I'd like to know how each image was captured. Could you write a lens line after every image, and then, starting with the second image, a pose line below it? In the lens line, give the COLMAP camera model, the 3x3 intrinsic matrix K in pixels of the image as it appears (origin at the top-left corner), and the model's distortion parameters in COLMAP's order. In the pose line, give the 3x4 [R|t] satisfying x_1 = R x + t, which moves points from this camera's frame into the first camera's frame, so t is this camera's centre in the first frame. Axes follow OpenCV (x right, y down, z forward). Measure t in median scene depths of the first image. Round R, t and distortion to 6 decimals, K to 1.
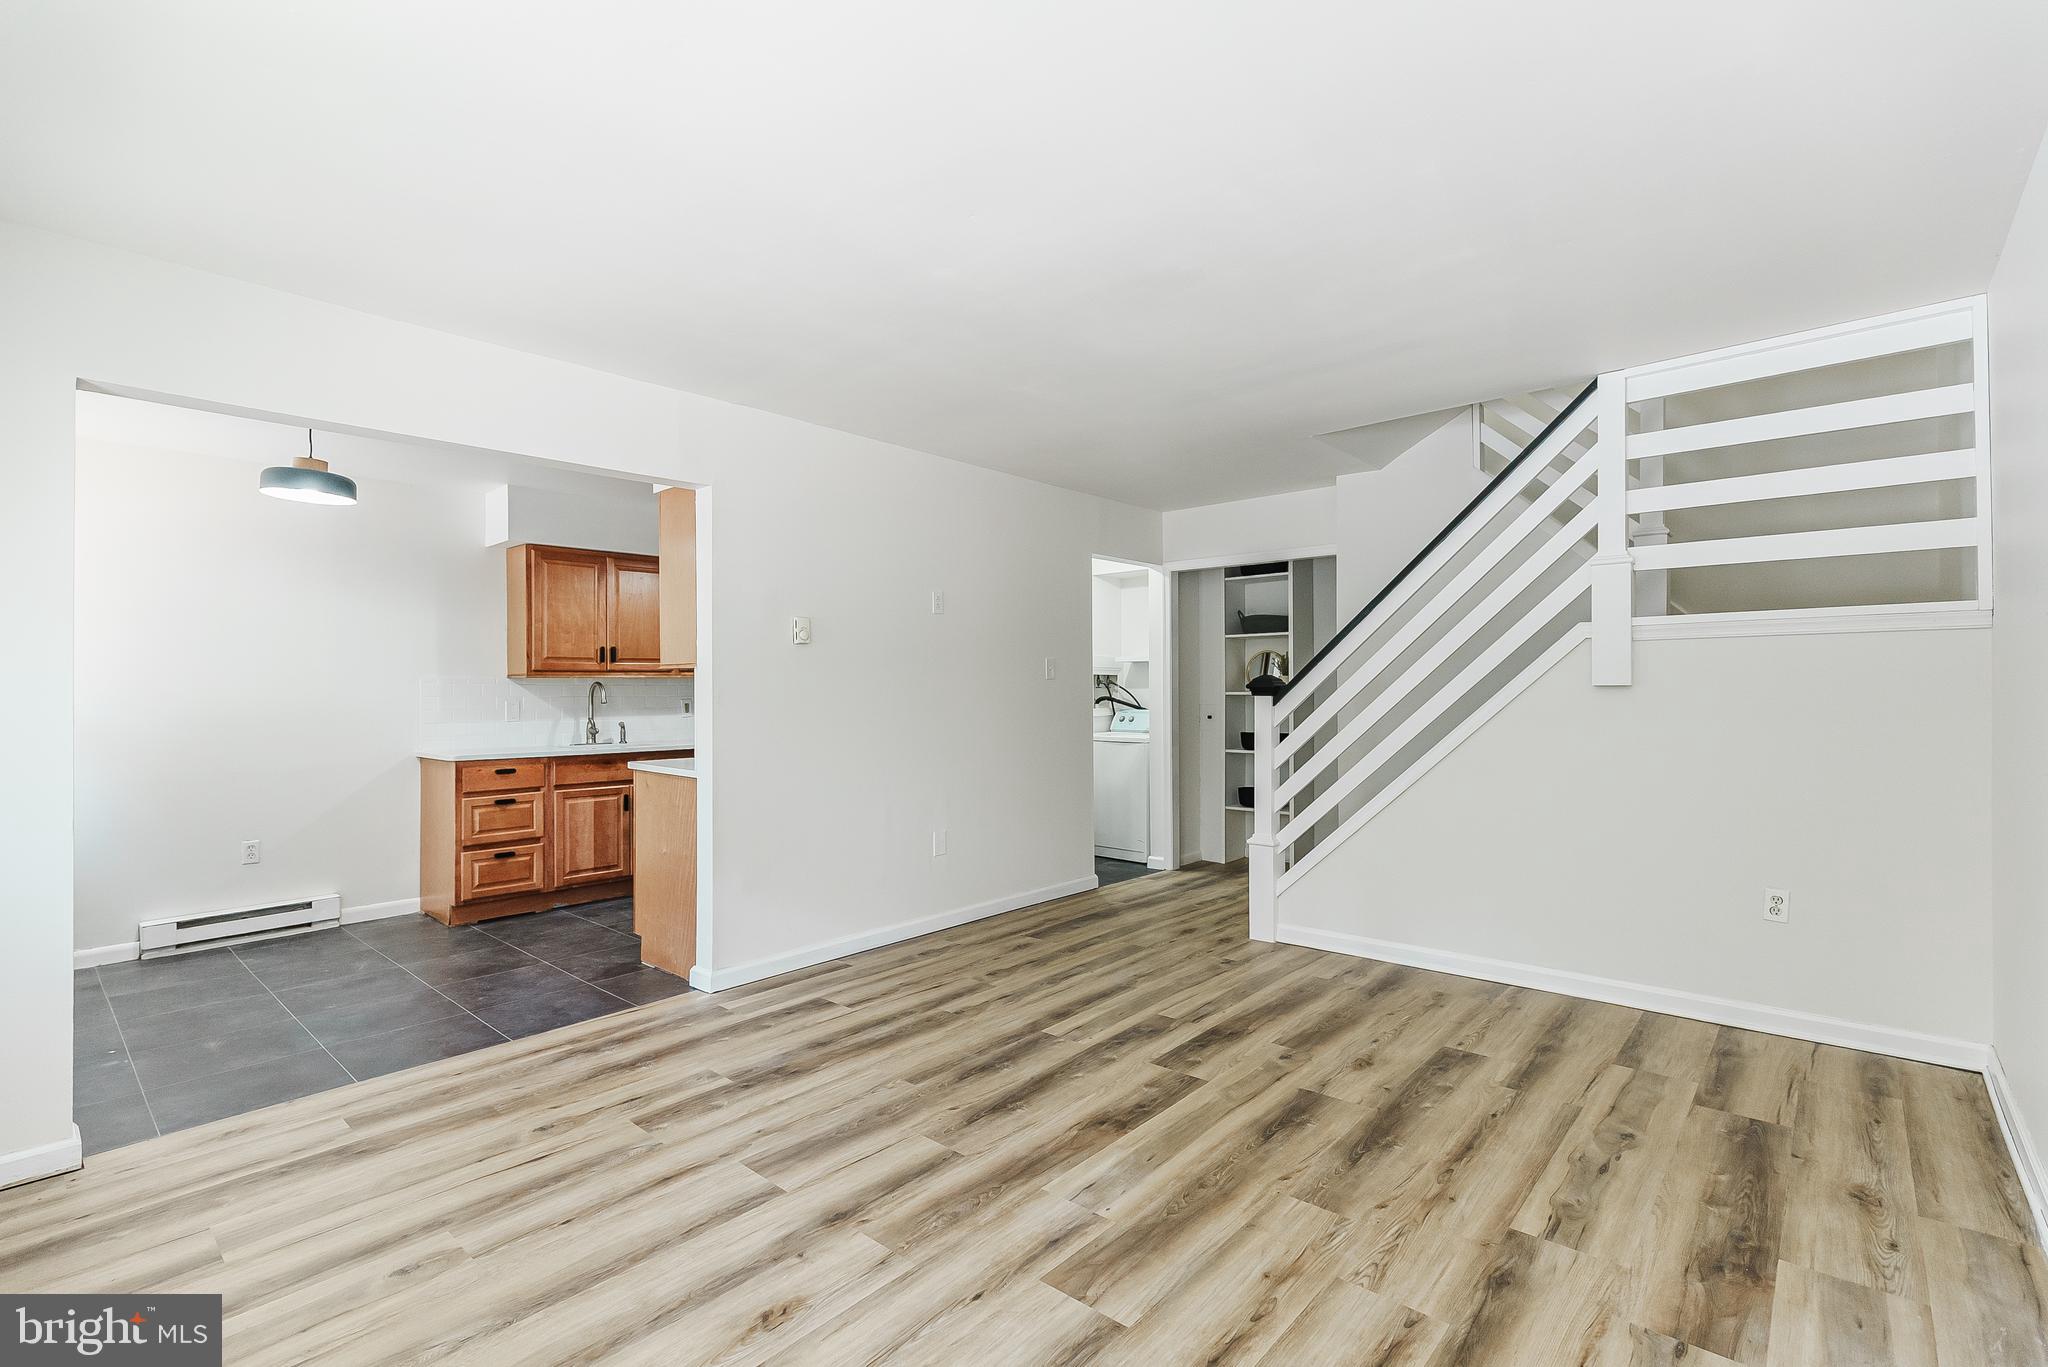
lens RADIAL K [[918.1, 0, 1027.8], [0, 918.1, 688.2], [0, 0, 1]] dist [0.003212, 0.000090]
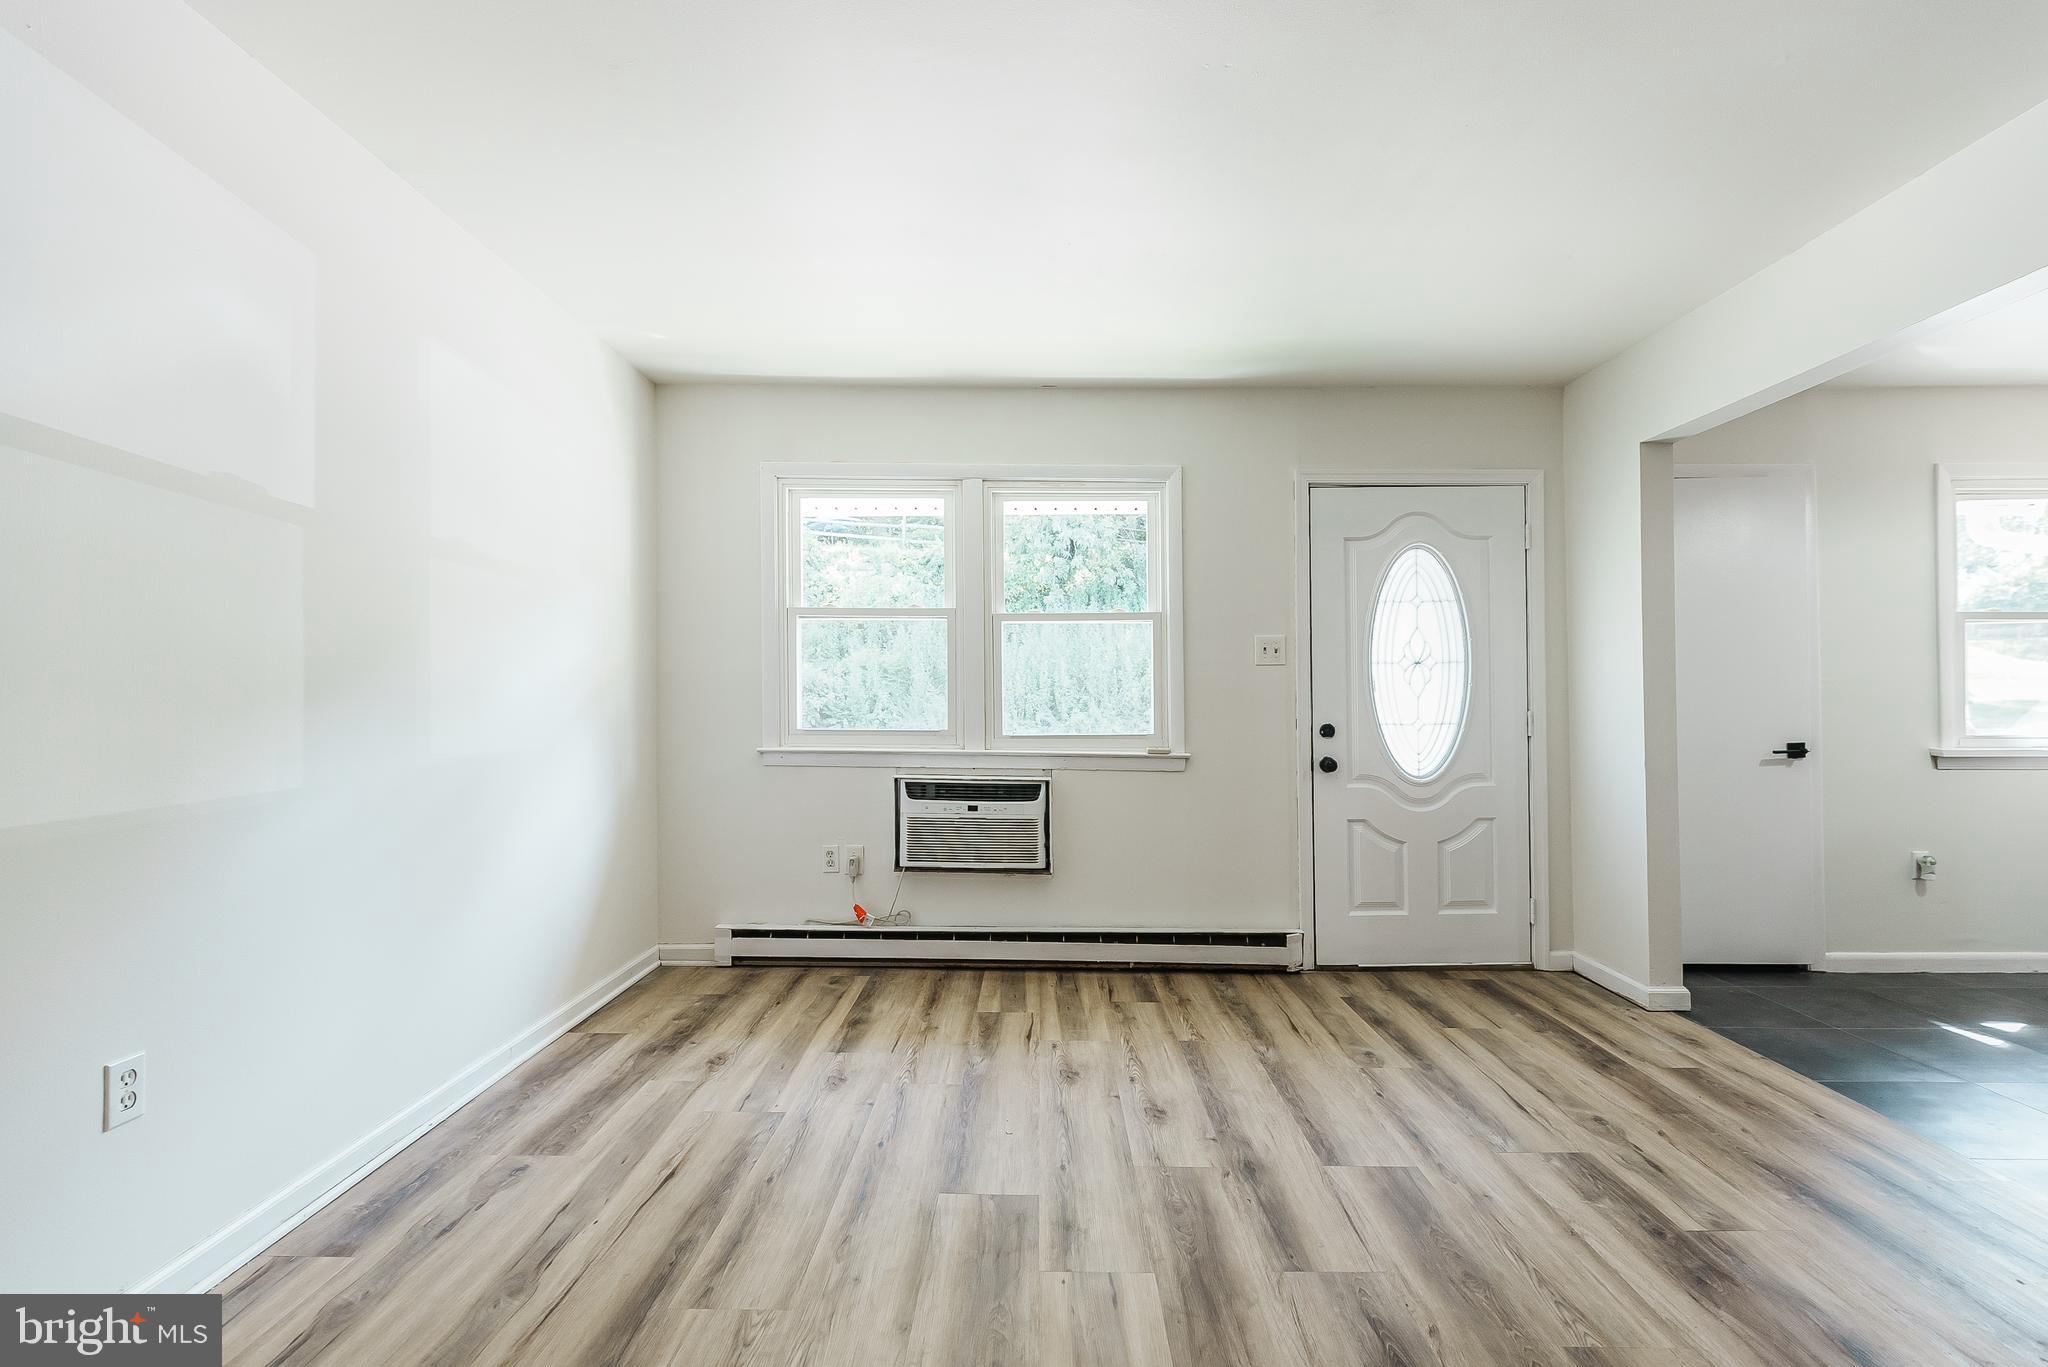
lens RADIAL K [[918.1, 0, 1027.8], [0, 918.1, 688.2], [0, 0, 1]] dist [0.003212, 0.000090]
pose [[-0.756116, 0.004771, -0.654420, 0.291771], [0.011173, 0.999922, -0.005620, 0.016986], [0.654342, -0.011562, -0.756110, 0.723084]]
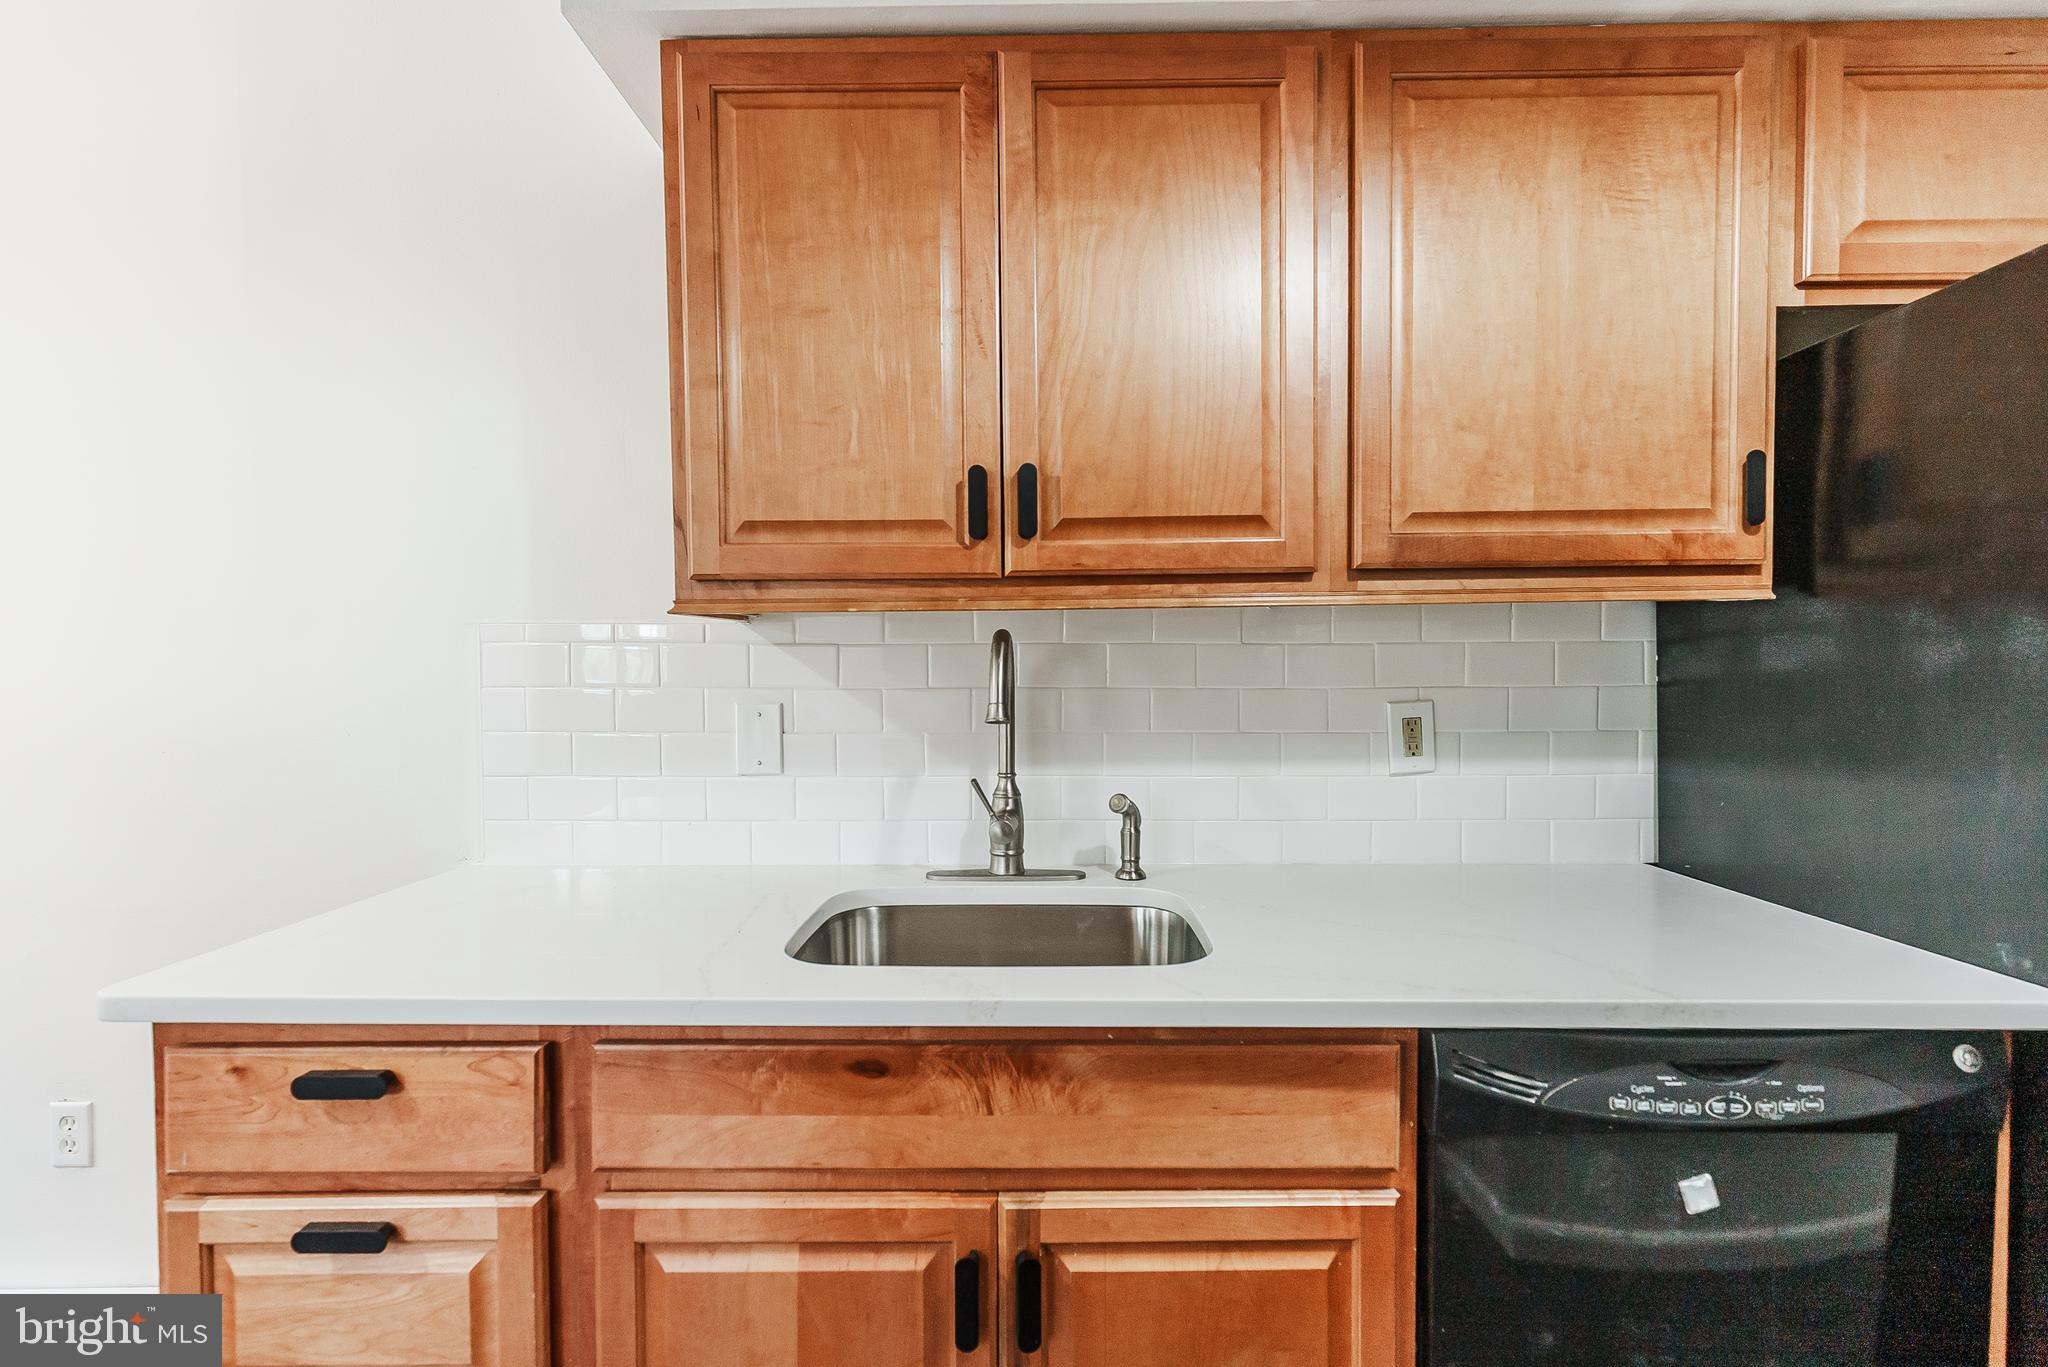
lens RADIAL K [[942.8, 0, 1024.0], [0, 942.8, 683.5], [0, 0, 1]] dist [0.001757, -0.000139]
pose [[0.660524, 0.020540, -0.750524, -0.334657], [0.002771, 0.999552, 0.029794, -0.000204], [0.750800, -0.021759, 0.660171, 1.007177]]
